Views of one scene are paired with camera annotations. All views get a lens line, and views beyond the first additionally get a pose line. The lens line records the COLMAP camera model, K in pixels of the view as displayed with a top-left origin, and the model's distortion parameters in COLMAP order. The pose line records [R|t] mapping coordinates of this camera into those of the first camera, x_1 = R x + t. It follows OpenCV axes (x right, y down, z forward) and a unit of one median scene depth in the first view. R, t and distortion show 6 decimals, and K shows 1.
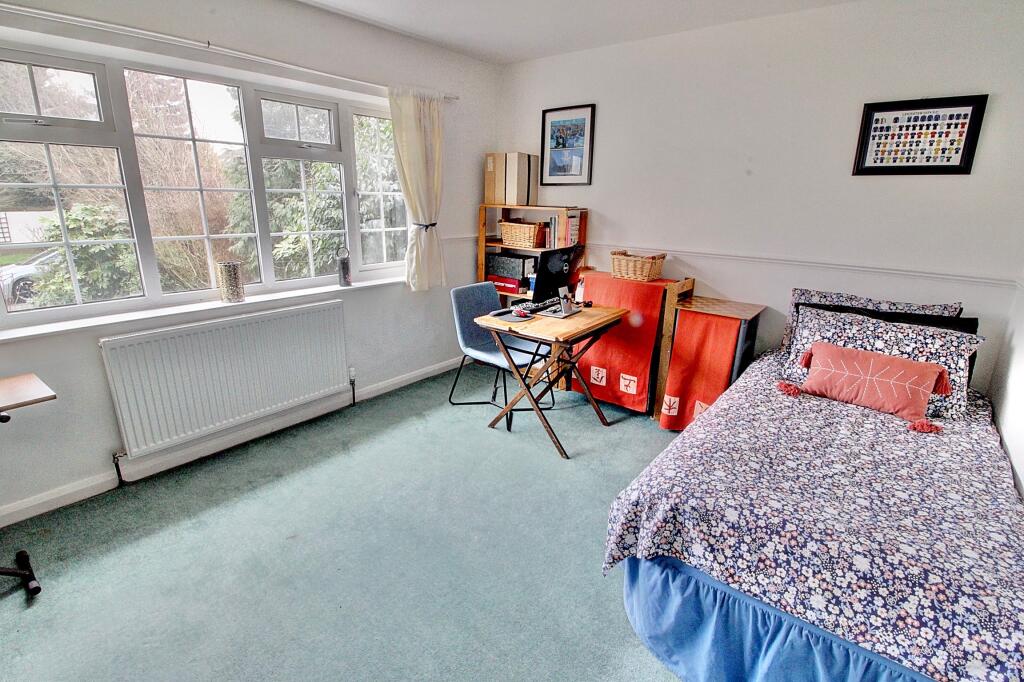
lens RADIAL K [[476.6, 0, 506.5], [0, 476.6, 334.1], [0, 0, 1]] dist [0.000199, -0.011560]
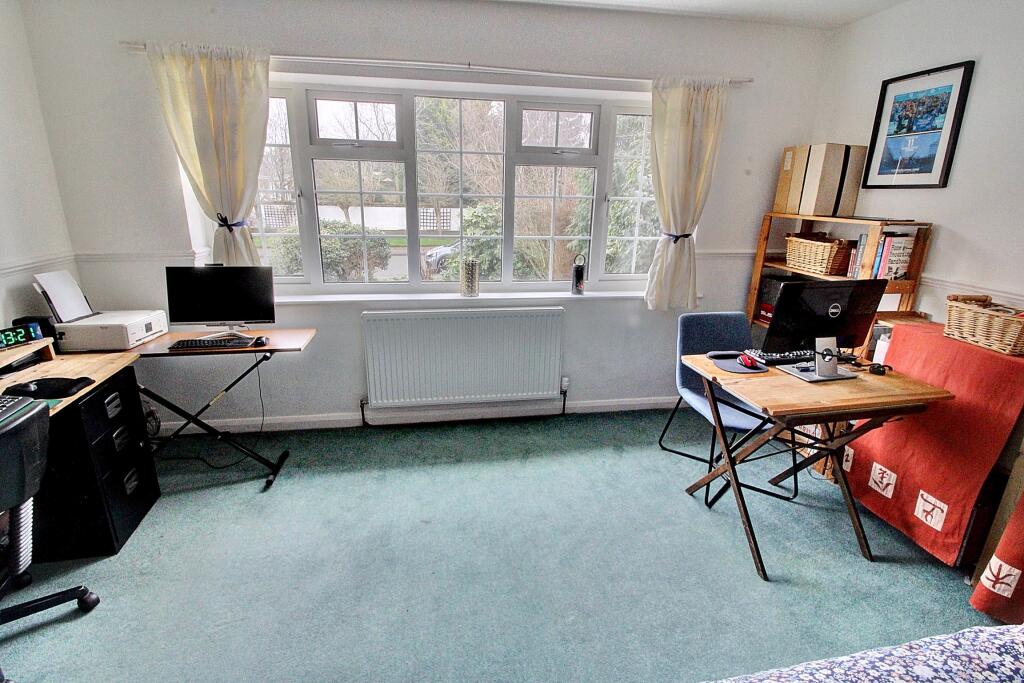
lens RADIAL K [[476.6, 0, 506.5], [0, 476.6, 334.6], [0, 0, 1]] dist [0.000199, -0.011560]
pose [[0.756079, 0.181707, -0.628751, 0.180701], [-0.184259, 0.980926, 0.061912, -0.054482], [0.628008, 0.069043, 0.775138, 0.165492]]
